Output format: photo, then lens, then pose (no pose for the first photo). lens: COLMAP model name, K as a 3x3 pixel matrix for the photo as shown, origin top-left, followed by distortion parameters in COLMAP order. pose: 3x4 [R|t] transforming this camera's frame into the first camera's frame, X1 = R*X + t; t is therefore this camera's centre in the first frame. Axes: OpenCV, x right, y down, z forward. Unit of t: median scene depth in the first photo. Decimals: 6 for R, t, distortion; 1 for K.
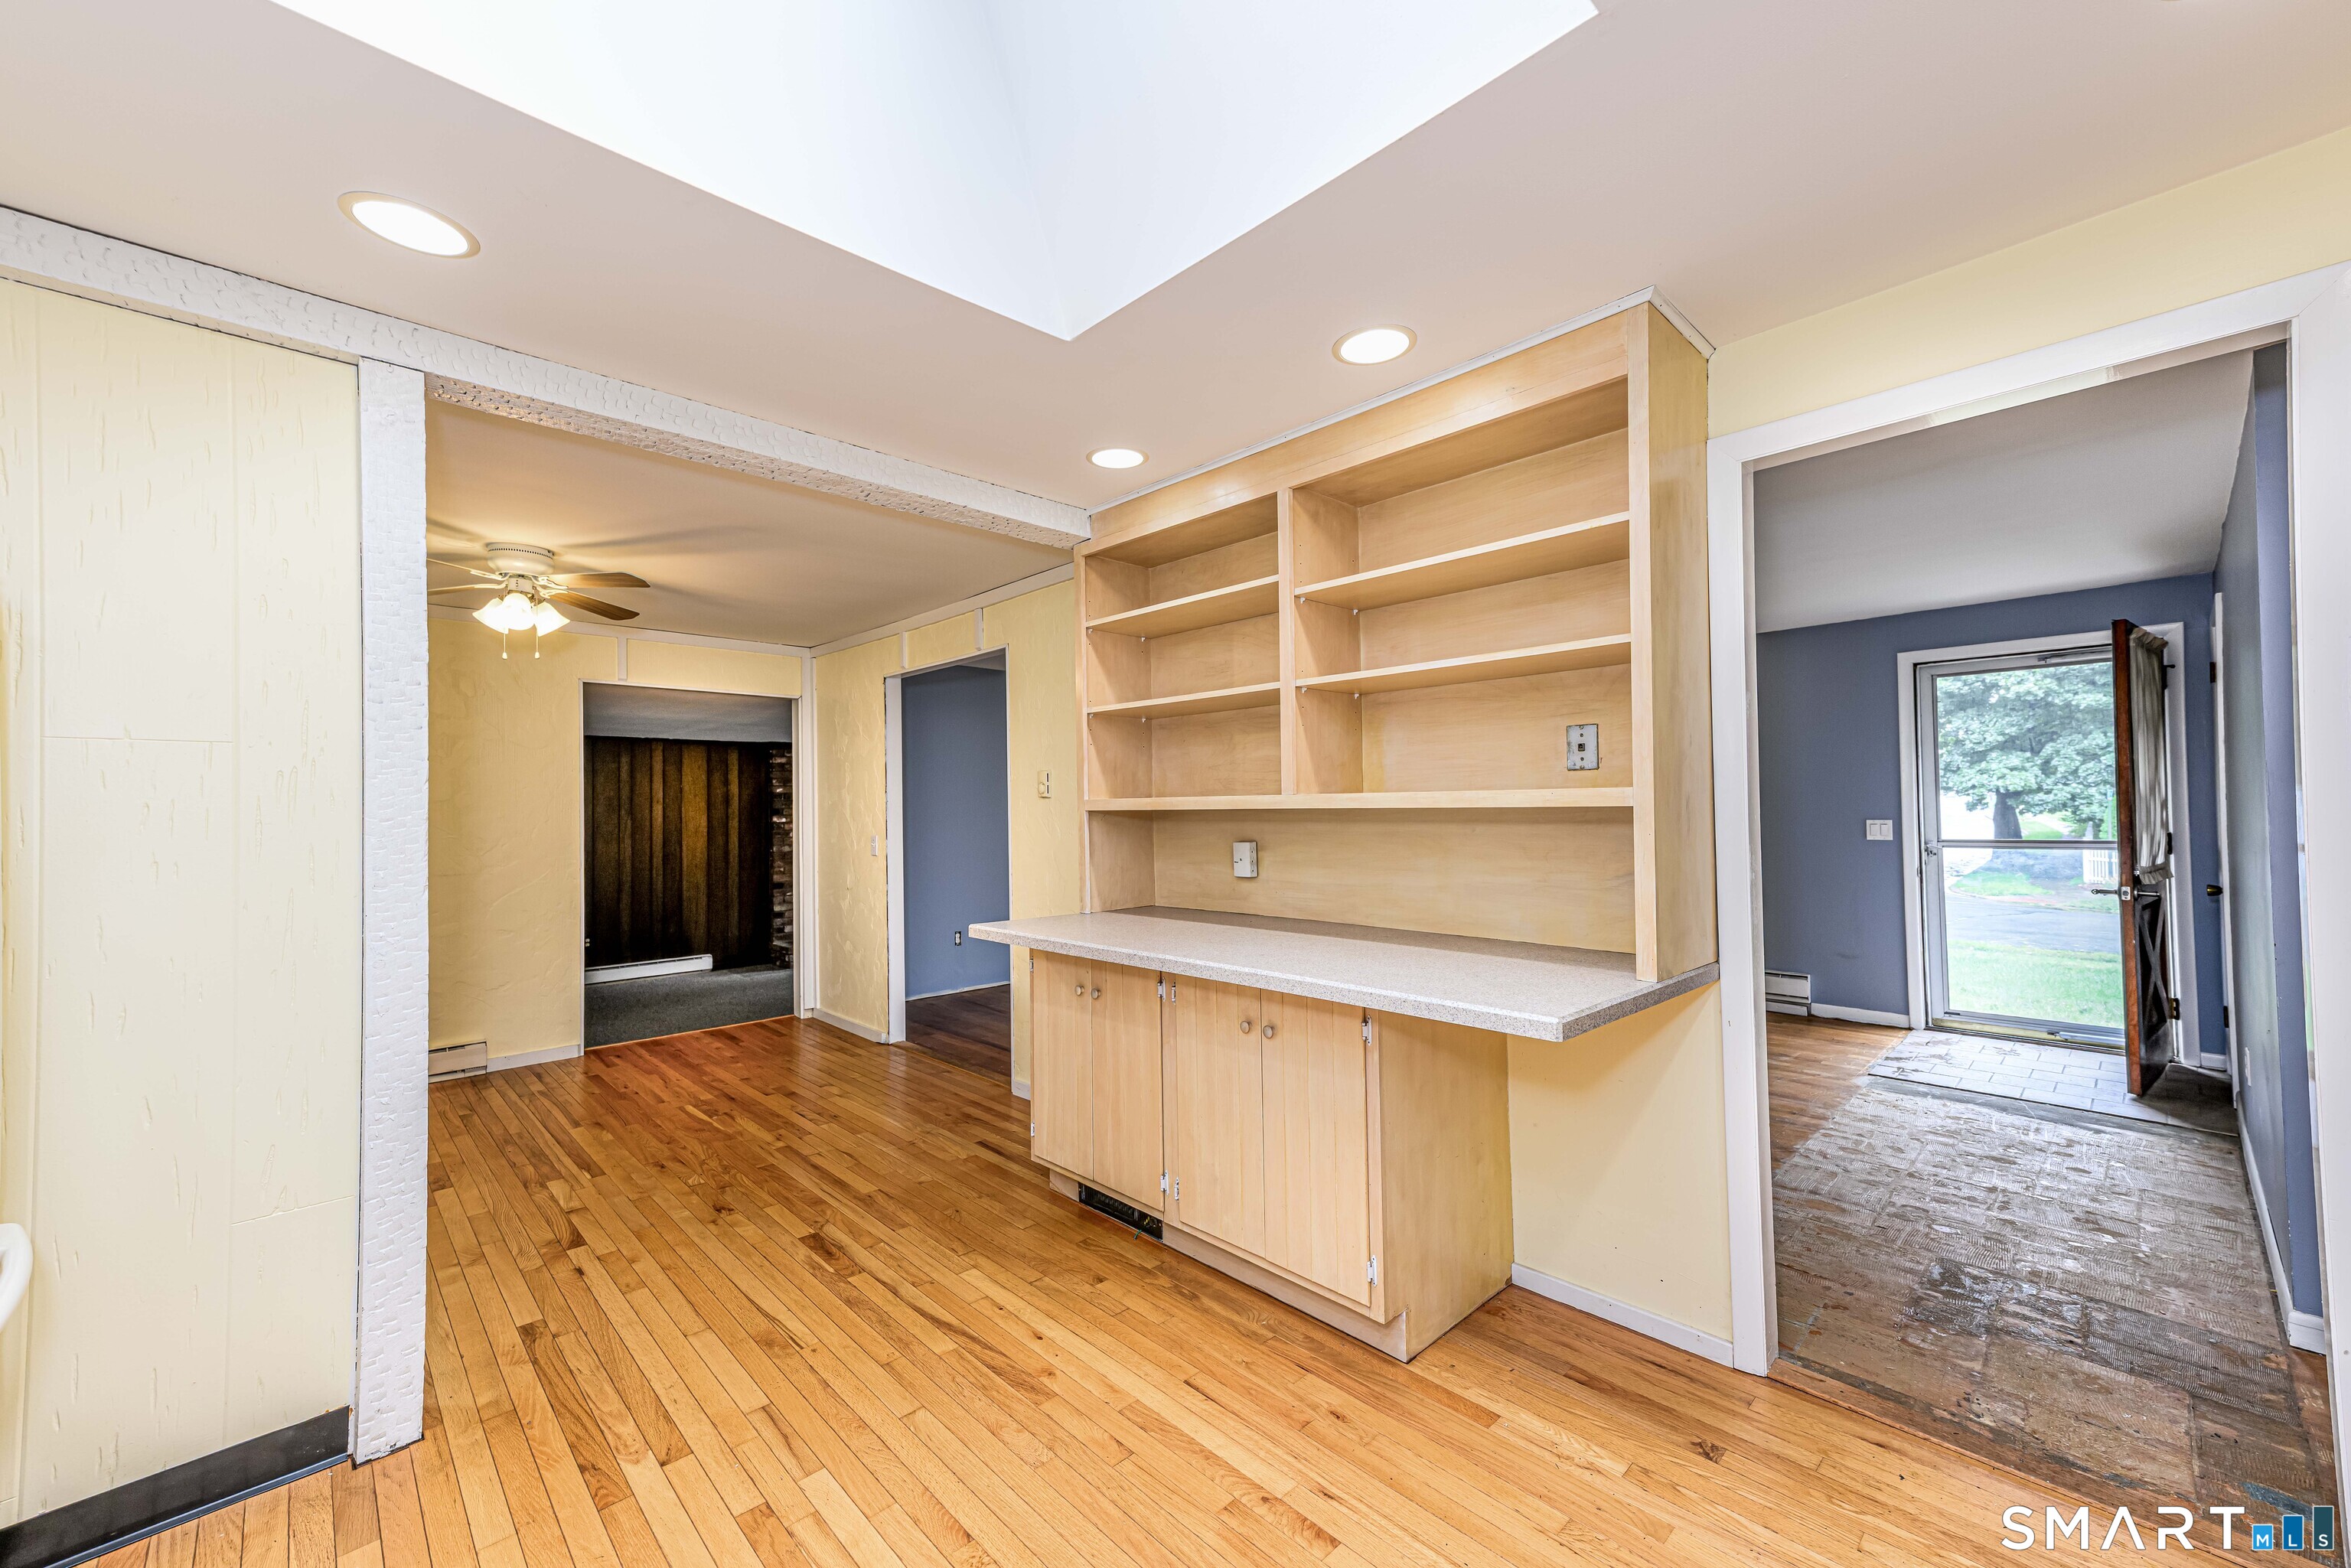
lens RADIAL K [[919.9, 0, 1163.0], [0, 919.9, 796.5], [0, 0, 1]] dist [0.021431, 0.001005]
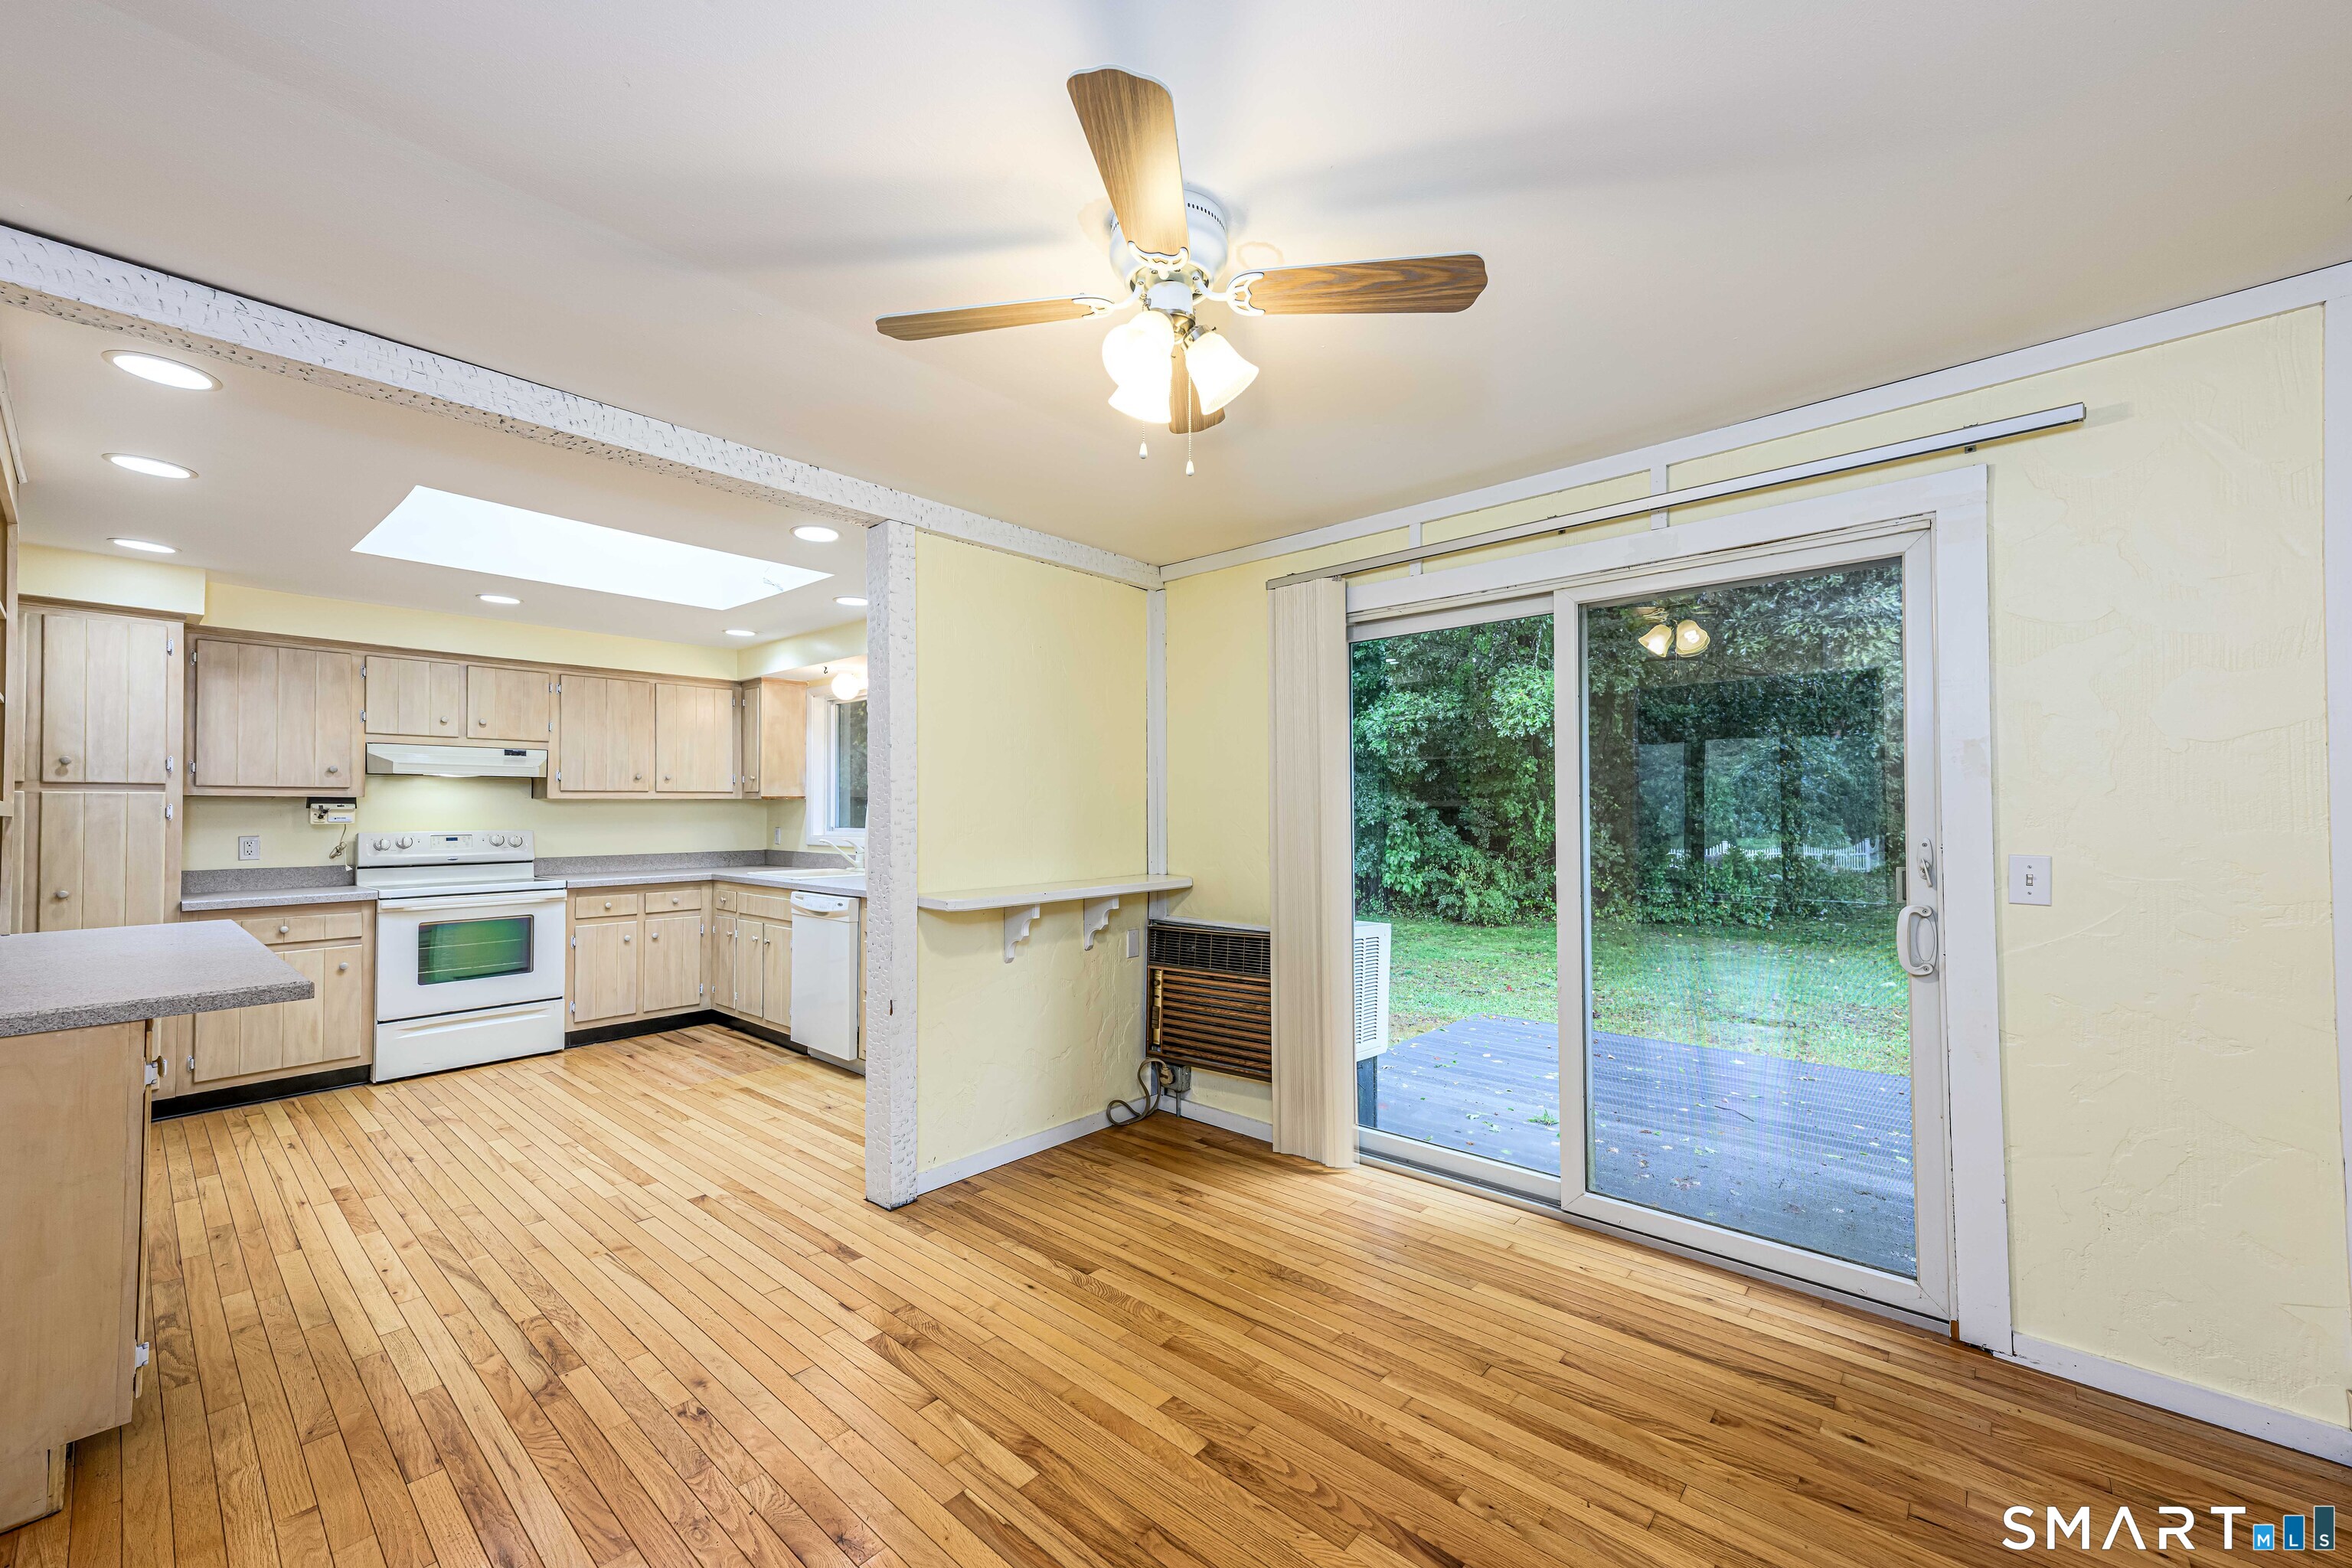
lens RADIAL K [[920.3, 0, 1163.5], [0, 920.3, 796.5], [0, 0, 1]] dist [0.021431, 0.001005]
pose [[-0.996136, 0.017143, -0.086137, -0.527610], [0.019853, 0.999331, -0.030703, 0.025883], [0.085553, -0.032294, -0.995810, 1.188162]]
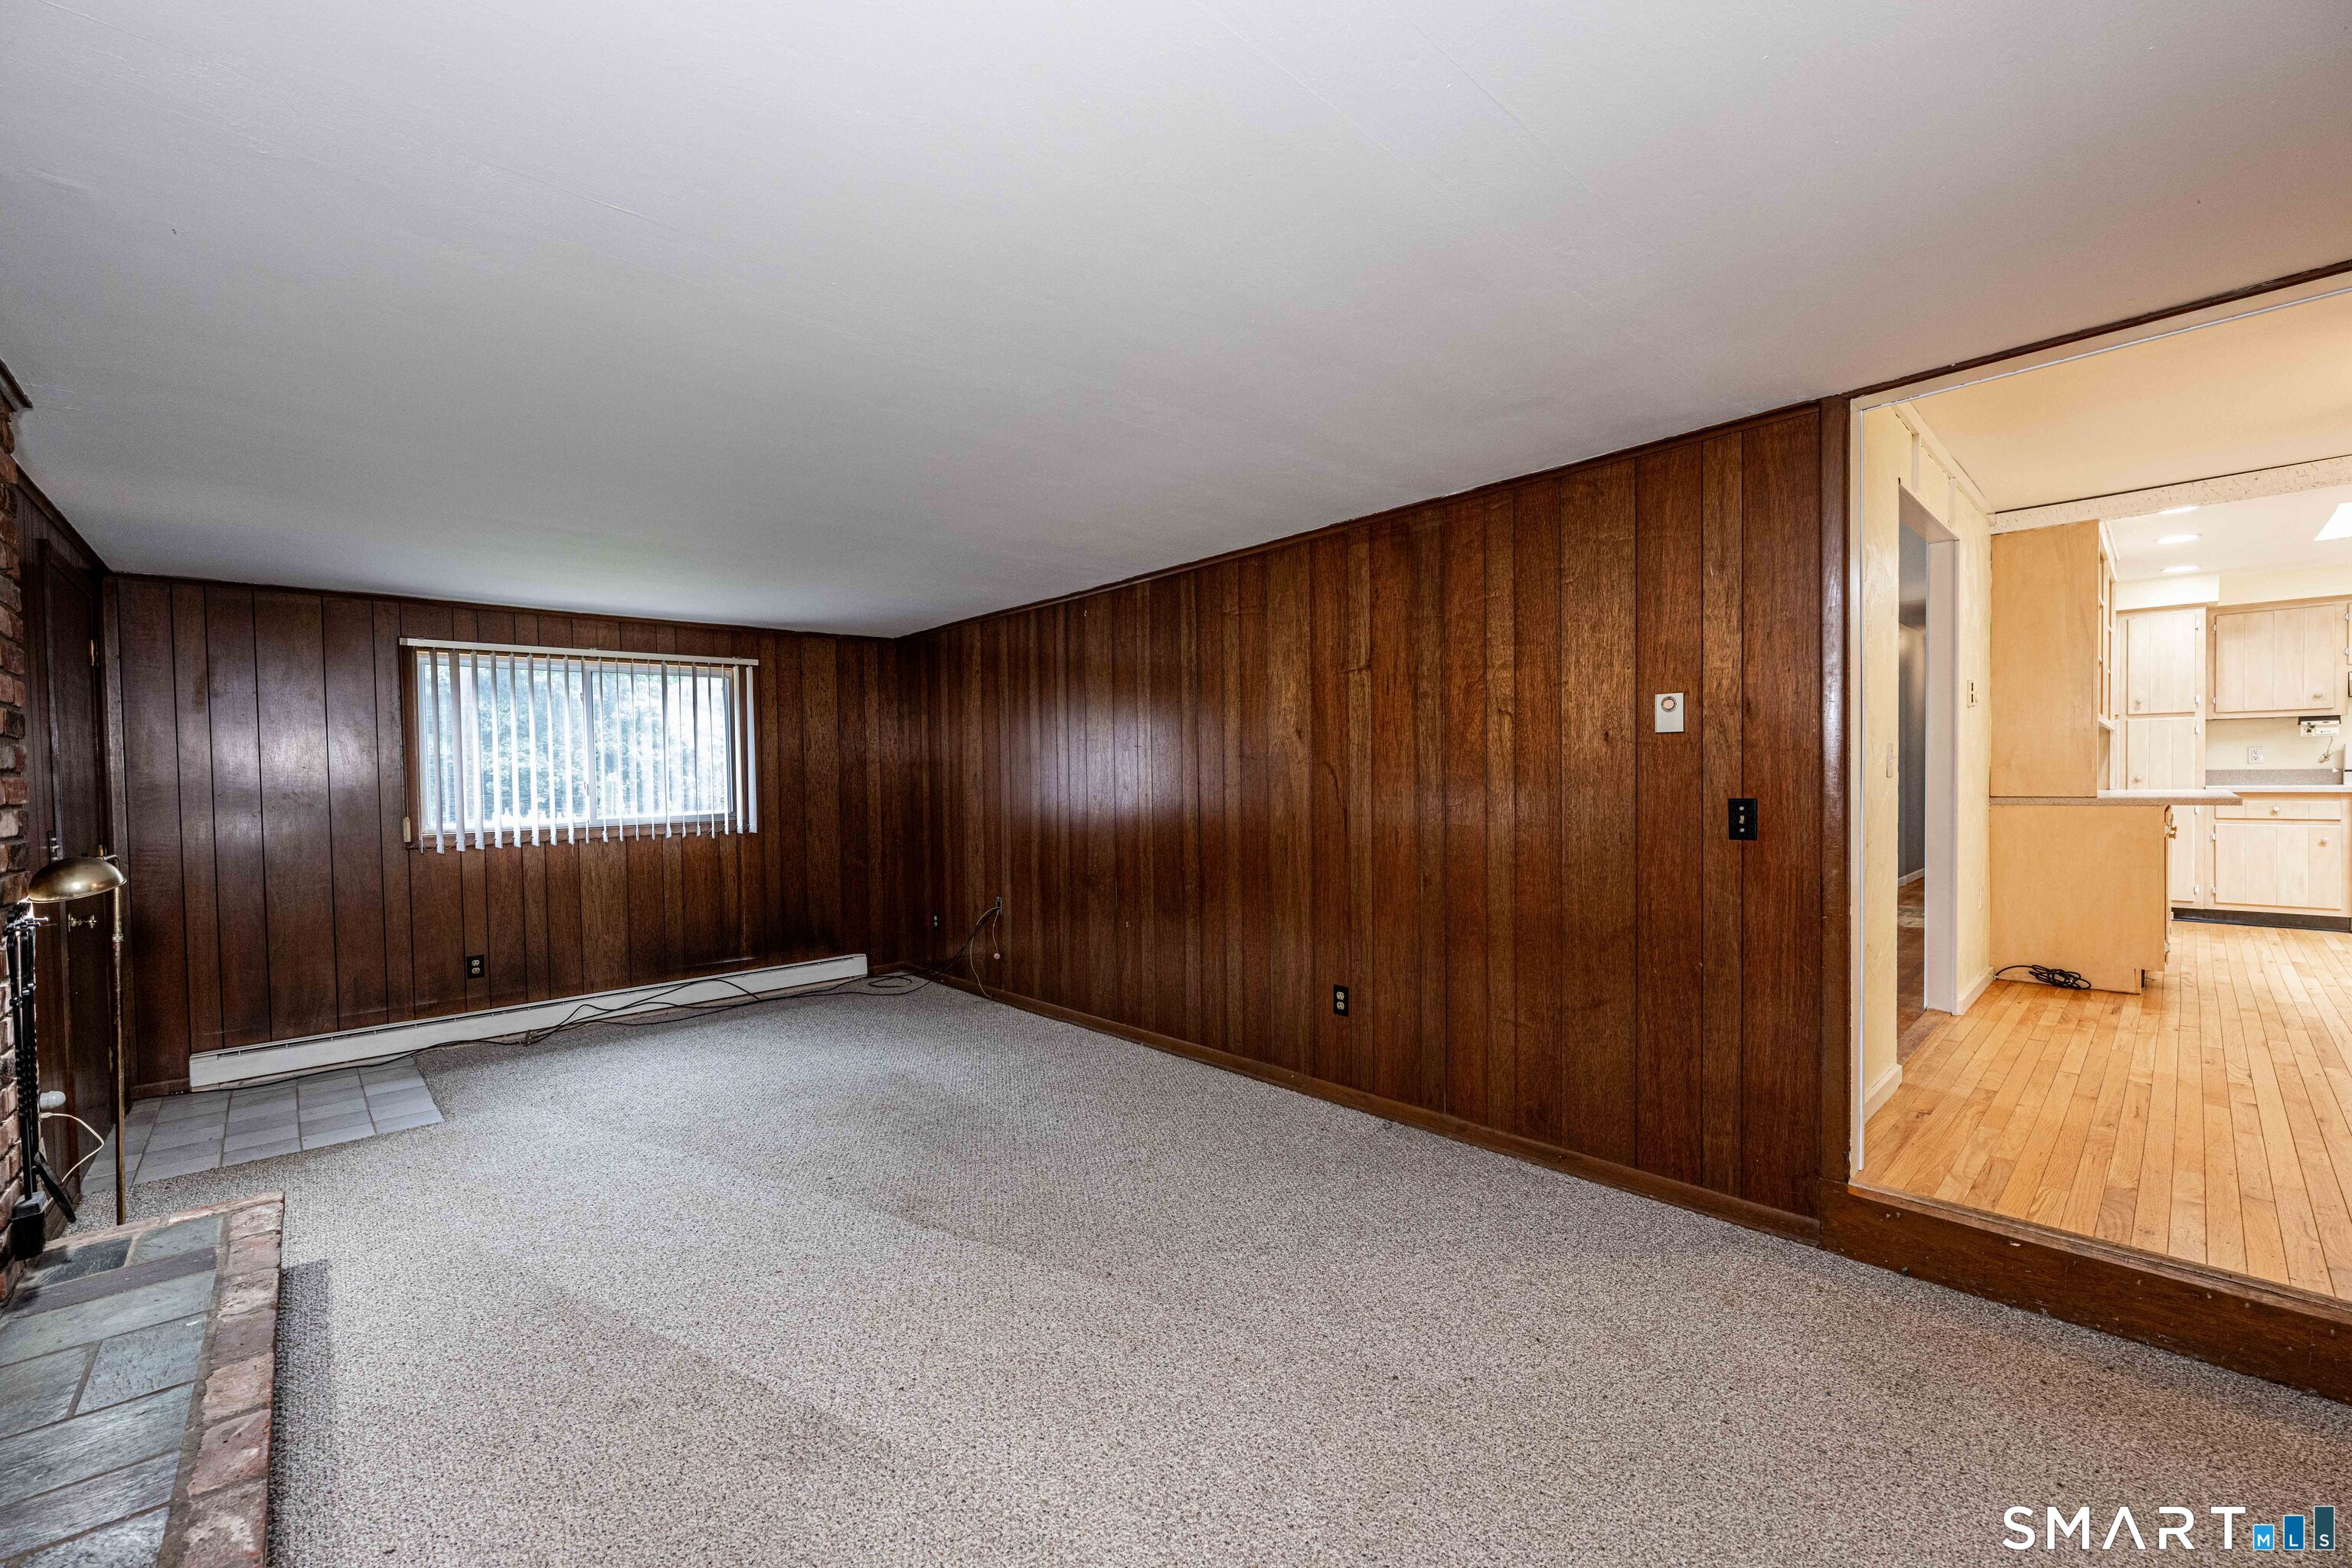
lens RADIAL K [[936.7, 0, 1165.4], [0, 936.7, 794.0], [0, 0, 1]] dist [-0.001667, -0.000323]
pose [[0.012552, -0.004655, 0.999910, -1.109019], [-0.000697, 0.999989, 0.004664, 0.087618], [-0.999921, -0.000755, 0.012549, 1.769458]]
